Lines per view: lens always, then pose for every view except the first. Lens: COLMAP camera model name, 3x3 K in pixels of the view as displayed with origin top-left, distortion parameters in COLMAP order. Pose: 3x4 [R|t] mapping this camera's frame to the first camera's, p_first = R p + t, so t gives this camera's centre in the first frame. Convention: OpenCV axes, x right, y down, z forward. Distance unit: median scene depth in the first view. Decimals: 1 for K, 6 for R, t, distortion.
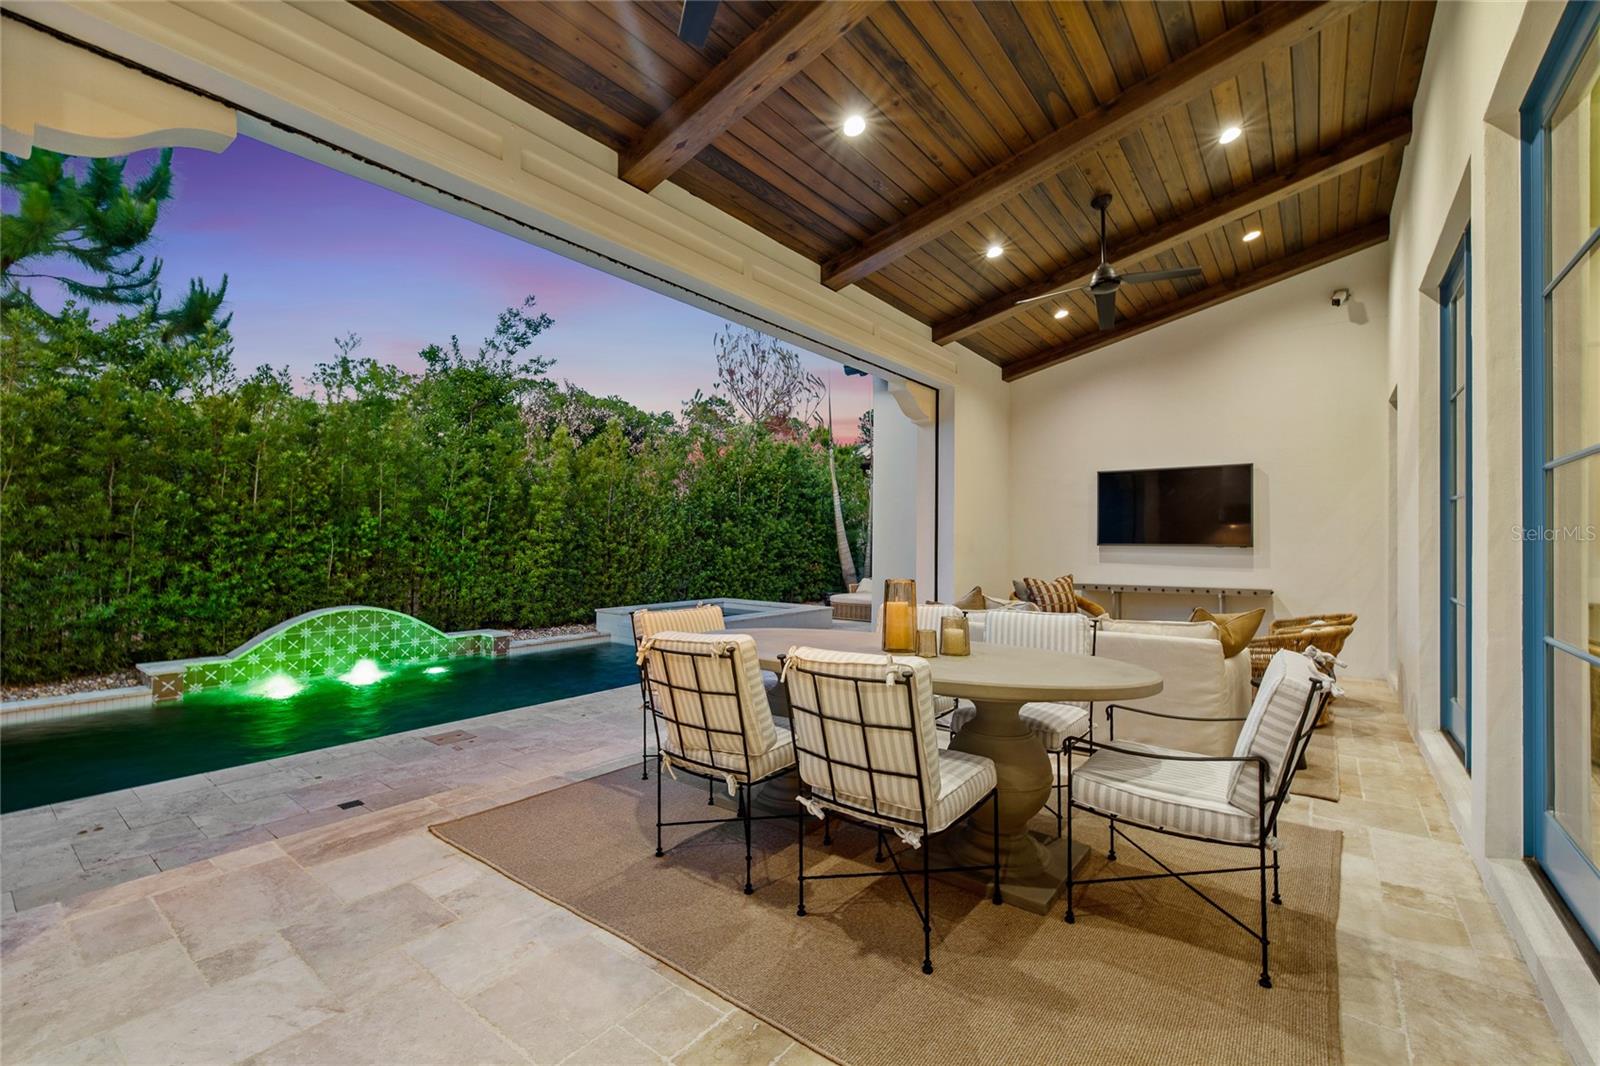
lens RADIAL K [[683.5, 0, 797.3], [0, 683.5, 541.3], [0, 0, 1]] dist [0.001817, 0.000361]
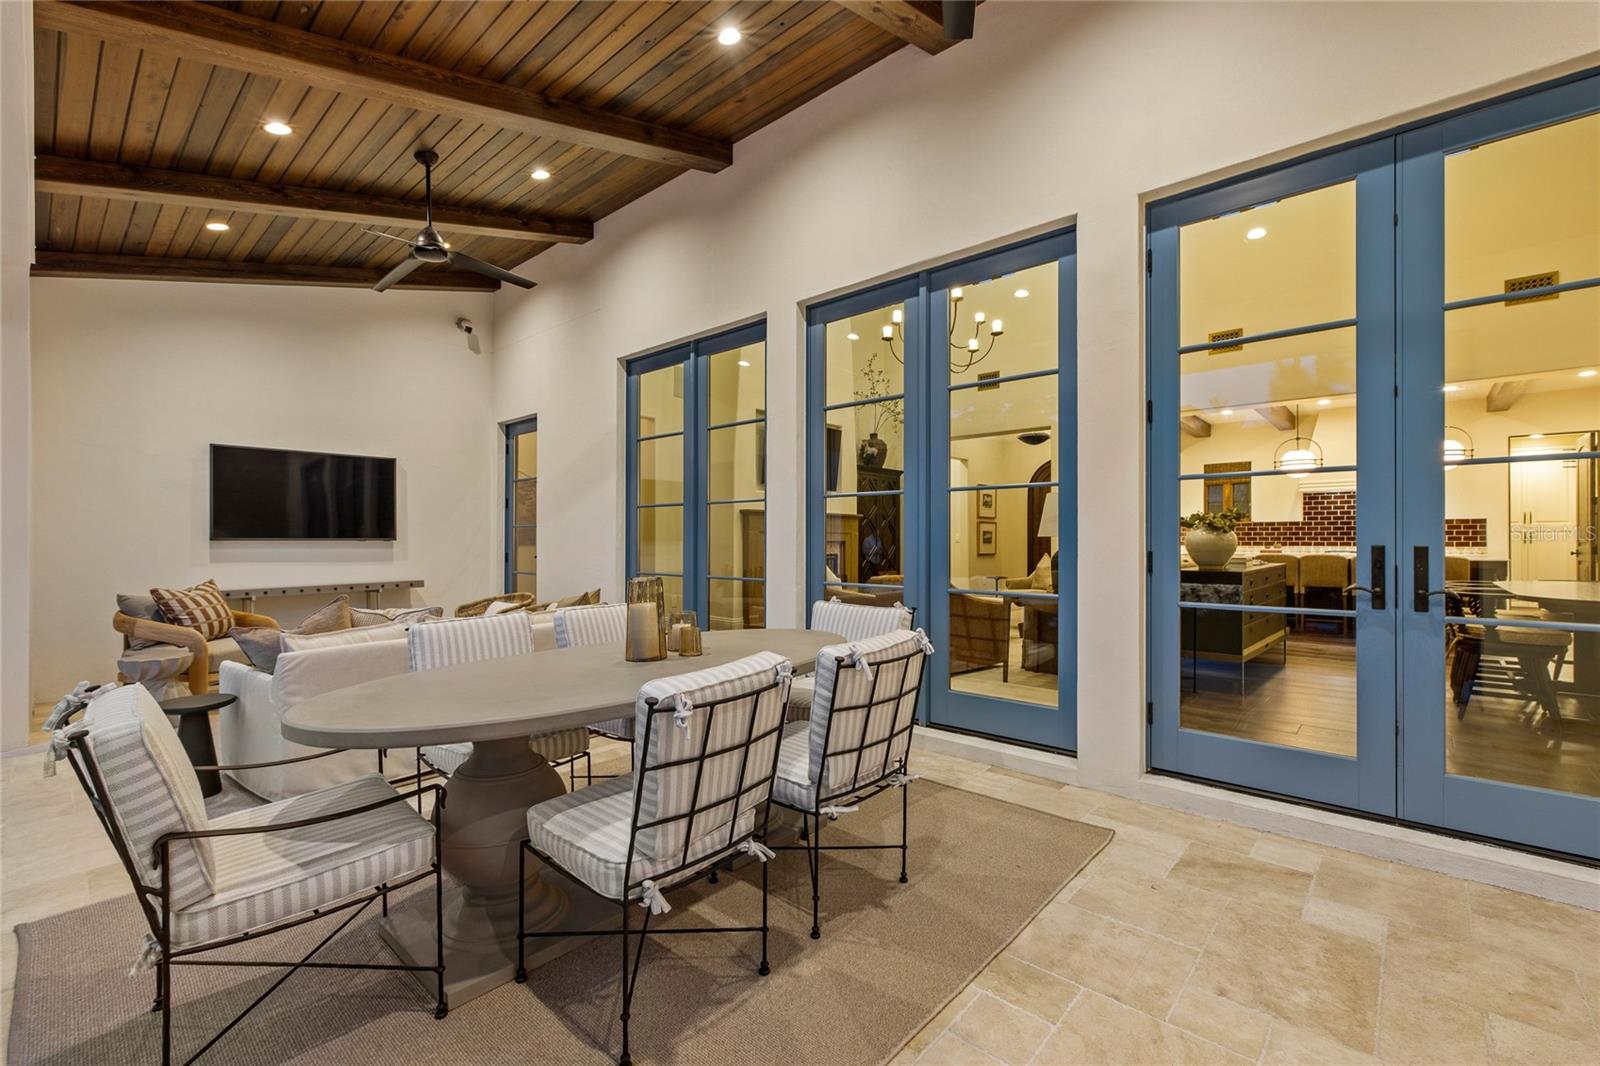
lens RADIAL K [[689.0, 0, 800.0], [0, 689.0, 533.0], [0, 0, 1]] dist [0.002061, 0.000491]
pose [[0.067537, 0.002611, 0.997713, -0.313436], [0.002459, 0.999993, -0.002784, 0.001791], [-0.997714, 0.002641, 0.067530, 0.325365]]
